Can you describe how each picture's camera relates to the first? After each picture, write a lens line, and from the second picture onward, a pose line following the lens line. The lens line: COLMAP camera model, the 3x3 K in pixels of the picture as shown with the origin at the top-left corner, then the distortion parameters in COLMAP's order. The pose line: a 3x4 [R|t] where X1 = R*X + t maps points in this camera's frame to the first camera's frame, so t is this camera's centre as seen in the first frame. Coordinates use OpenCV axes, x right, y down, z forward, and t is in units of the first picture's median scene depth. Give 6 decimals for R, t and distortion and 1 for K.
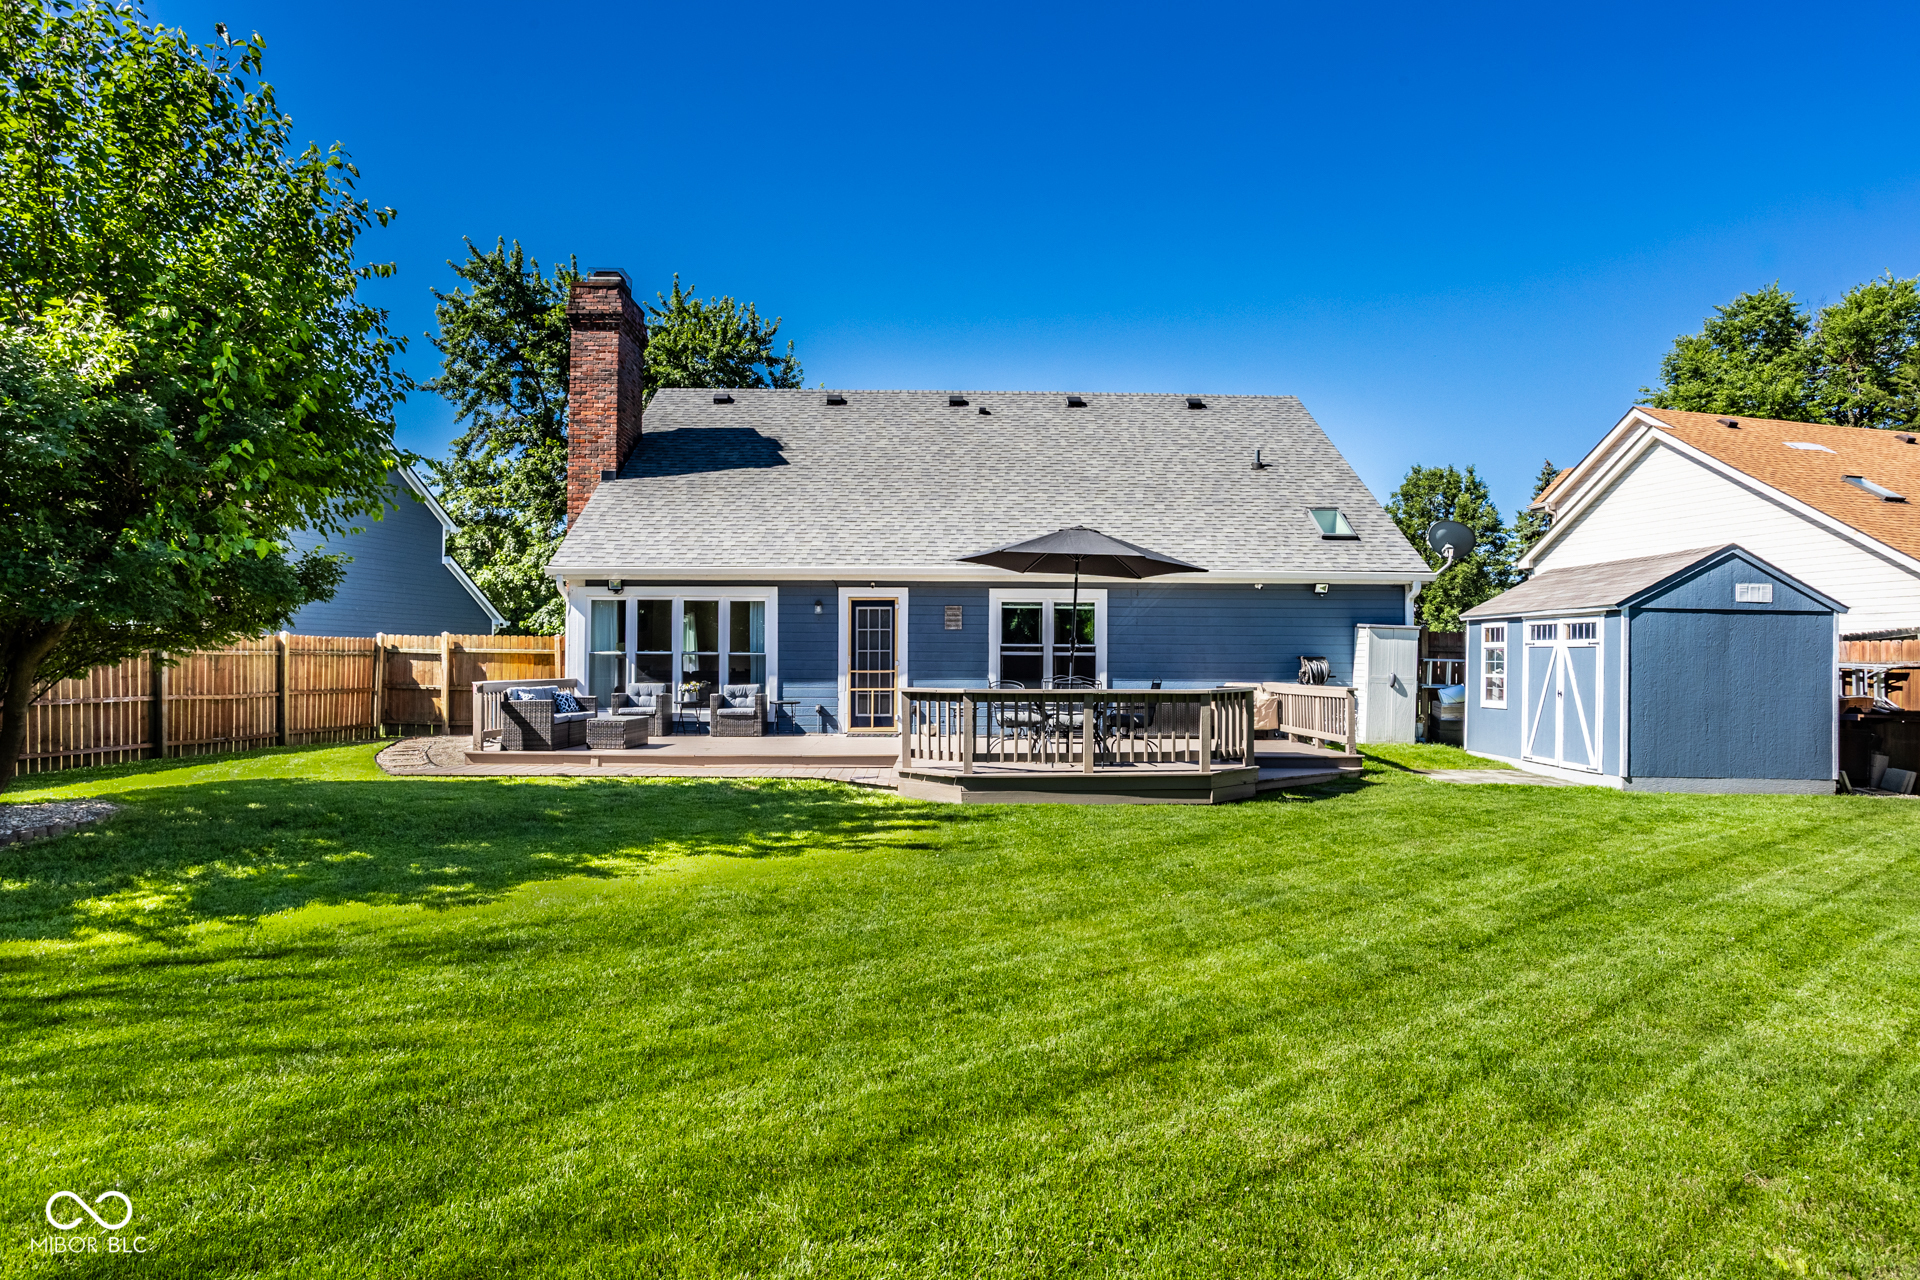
lens RADIAL K [[1097.8, 0, 972.6], [0, 1097.8, 648.0], [0, 0, 1]] dist [0.006218, 0.002174]
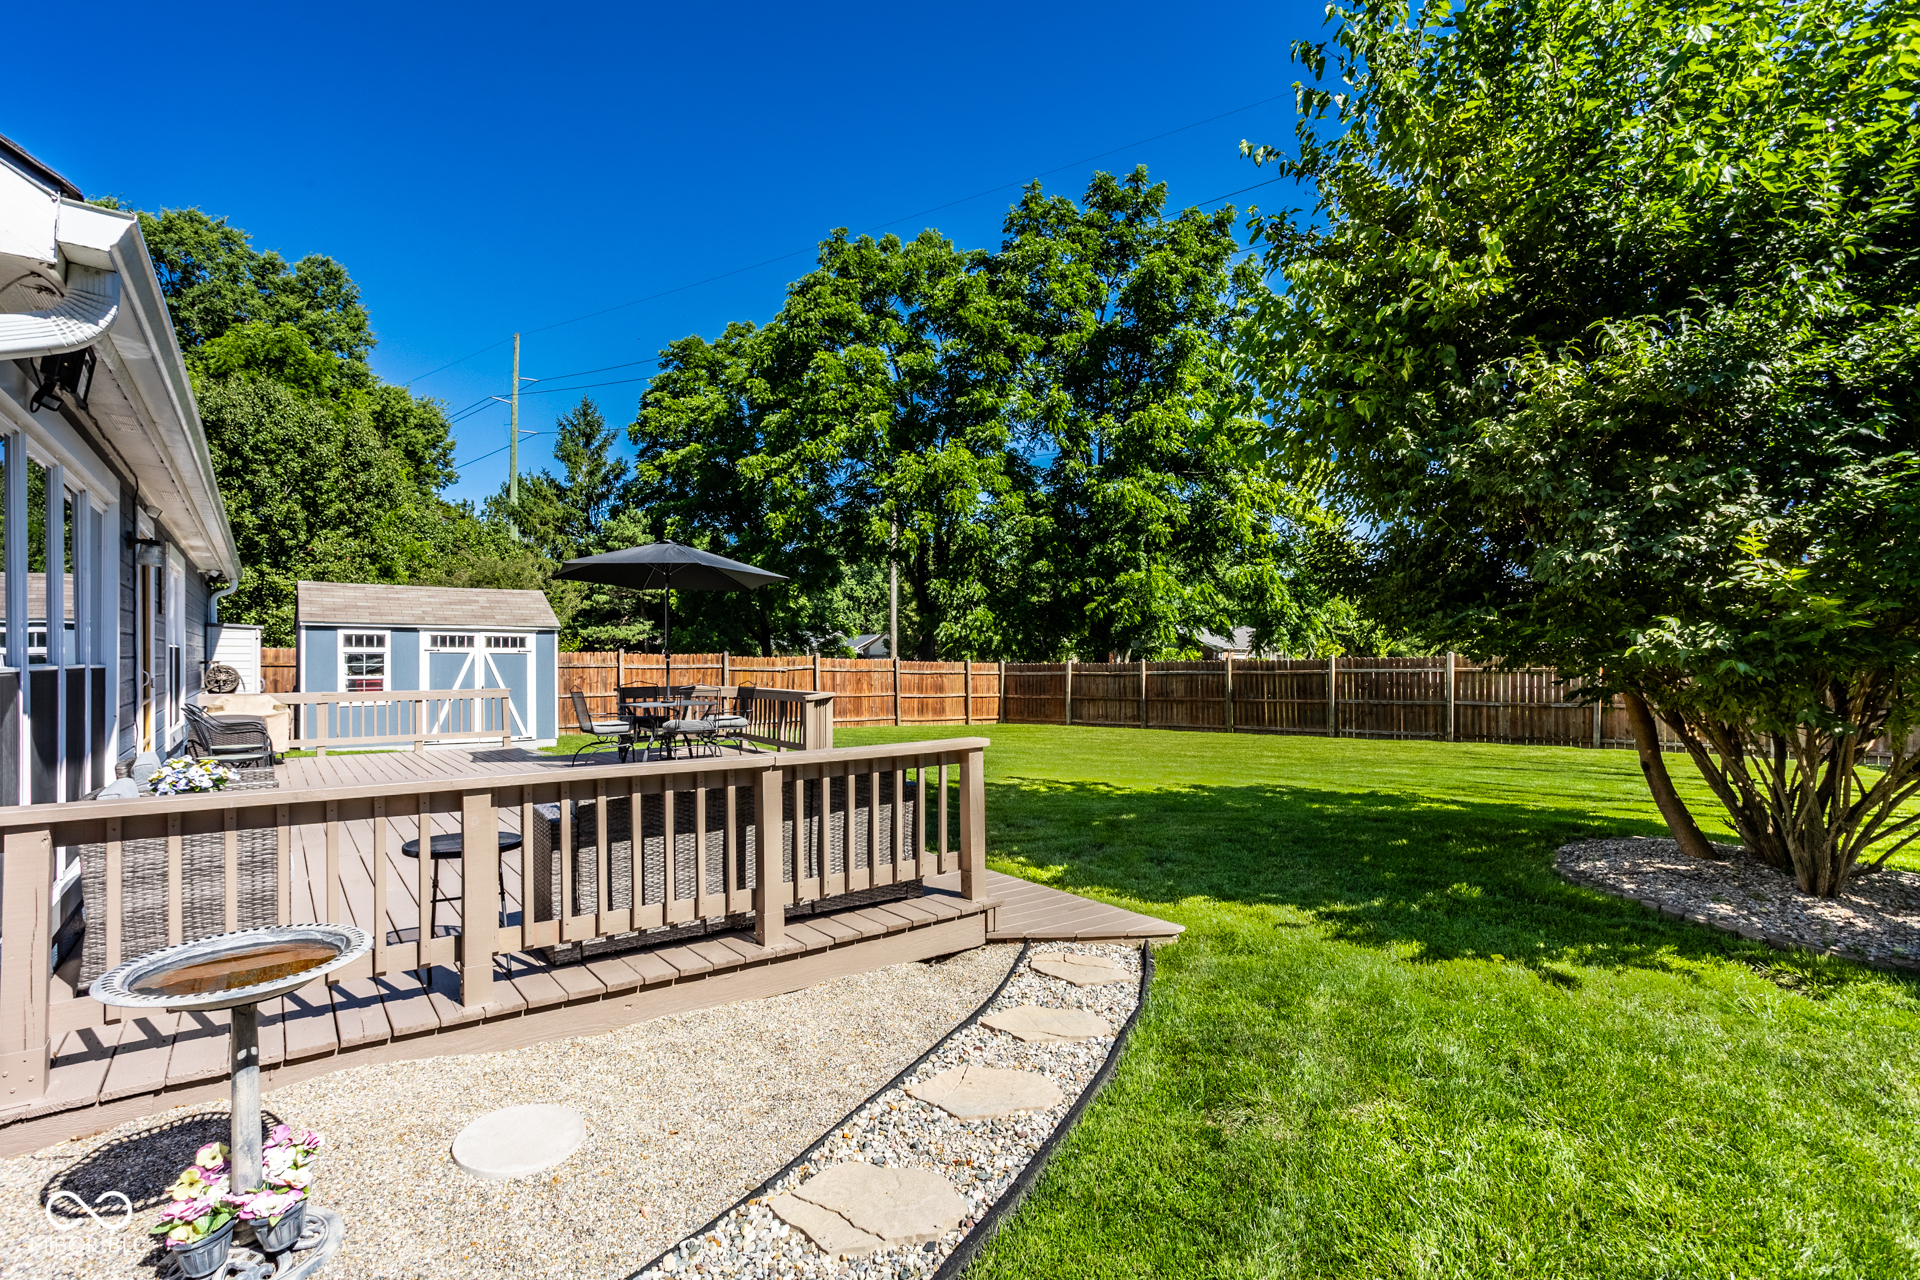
lens RADIAL K [[927.9, 0, 936.4], [0, 927.9, 648.8], [0, 0, 1]] dist [-0.013473, 0.013930]
pose [[-0.560138, 0.004095, 0.828389, -0.598670], [-0.009322, 0.999893, -0.011246, 0.001216], [-0.828347, -0.014021, -0.560040, 0.948621]]
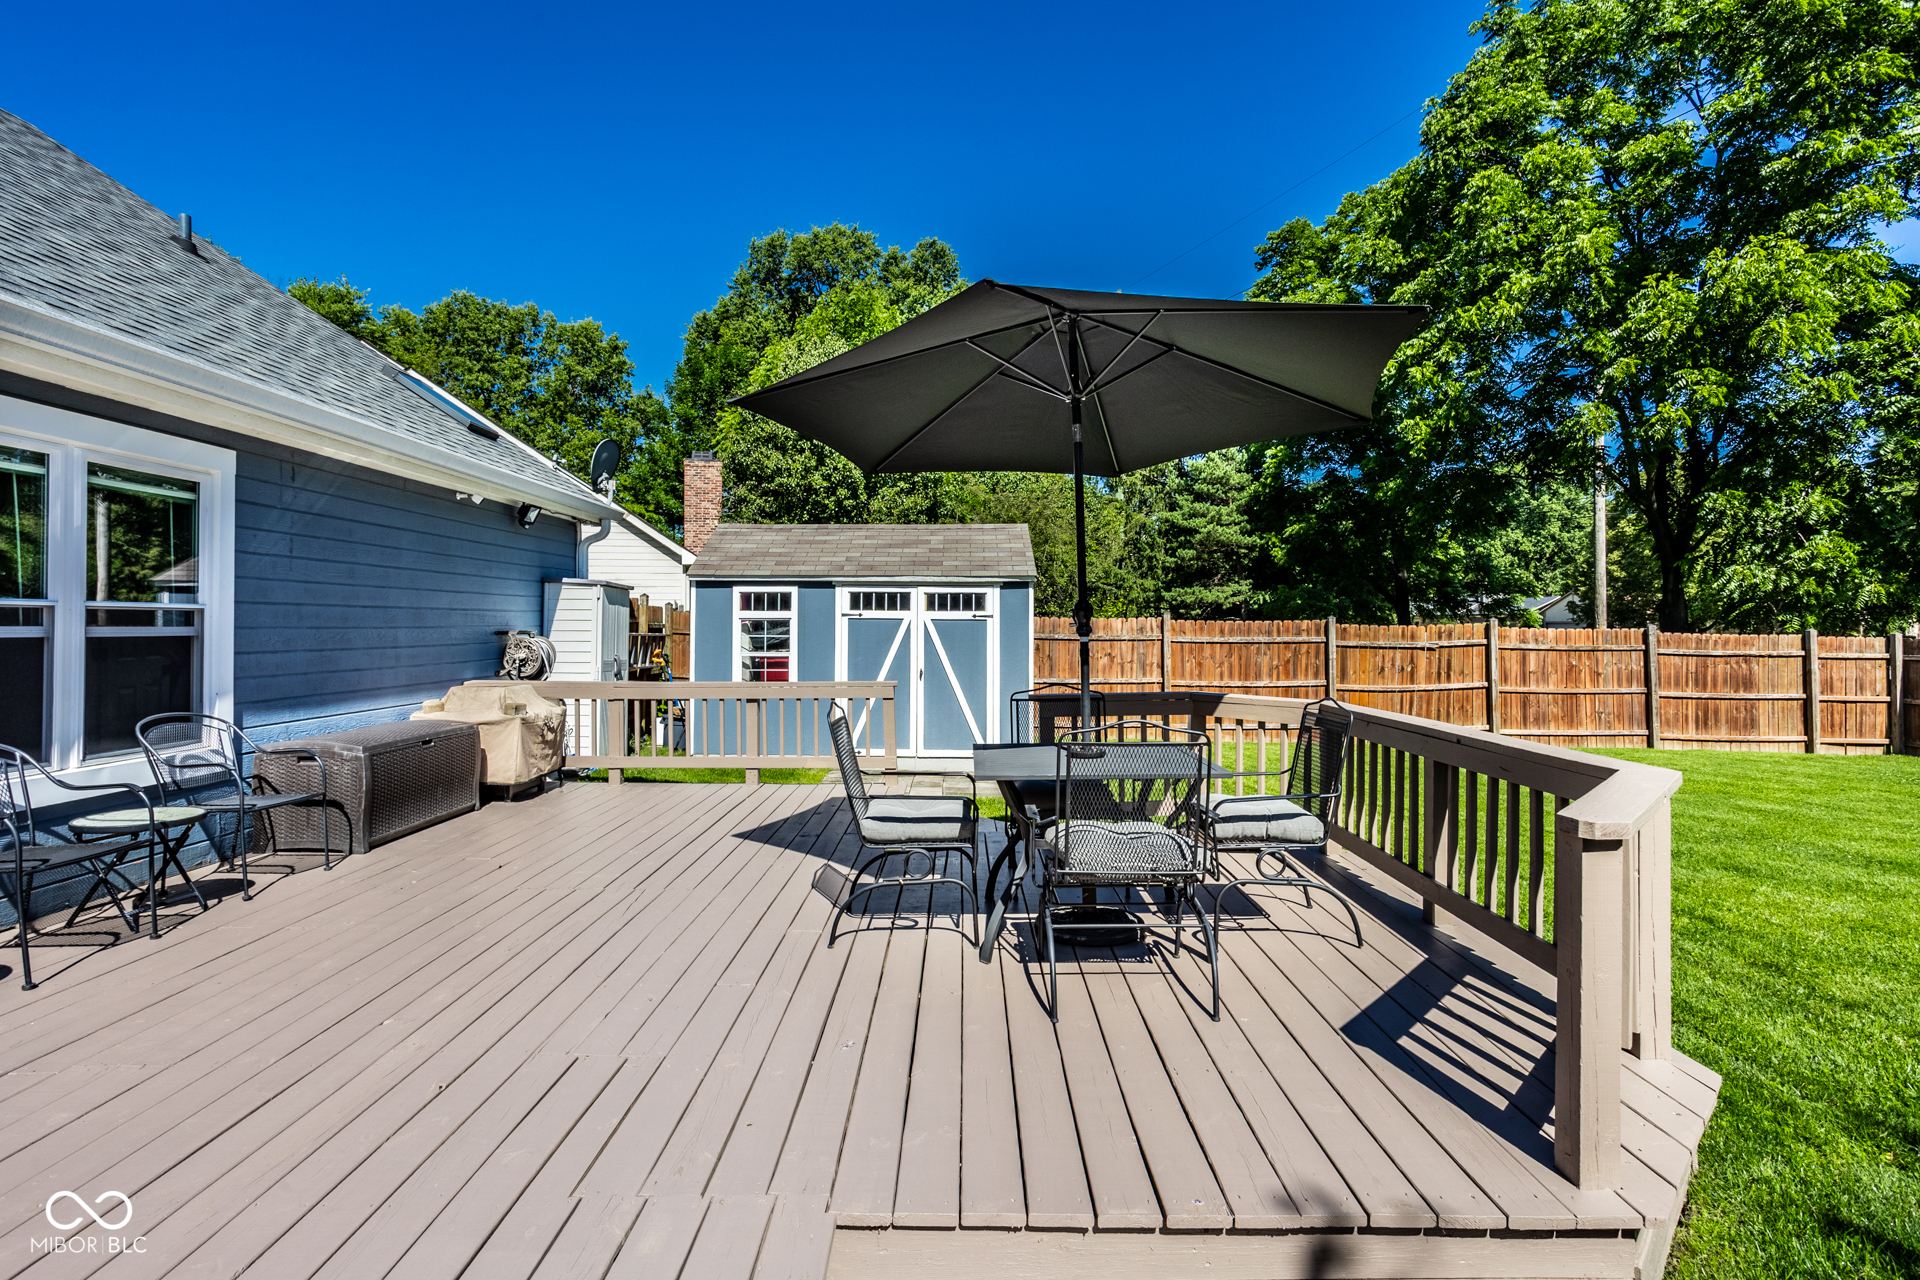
lens RADIAL K [[927.9, 0, 970.0], [0, 927.9, 615.0], [0, 0, 1]] dist [-0.013473, 0.013930]
pose [[0.023064, 0.005643, 0.999718, -0.175436], [-0.009779, 0.999938, -0.005418, -0.000468], [-0.999686, -0.009652, 0.023118, 0.759653]]
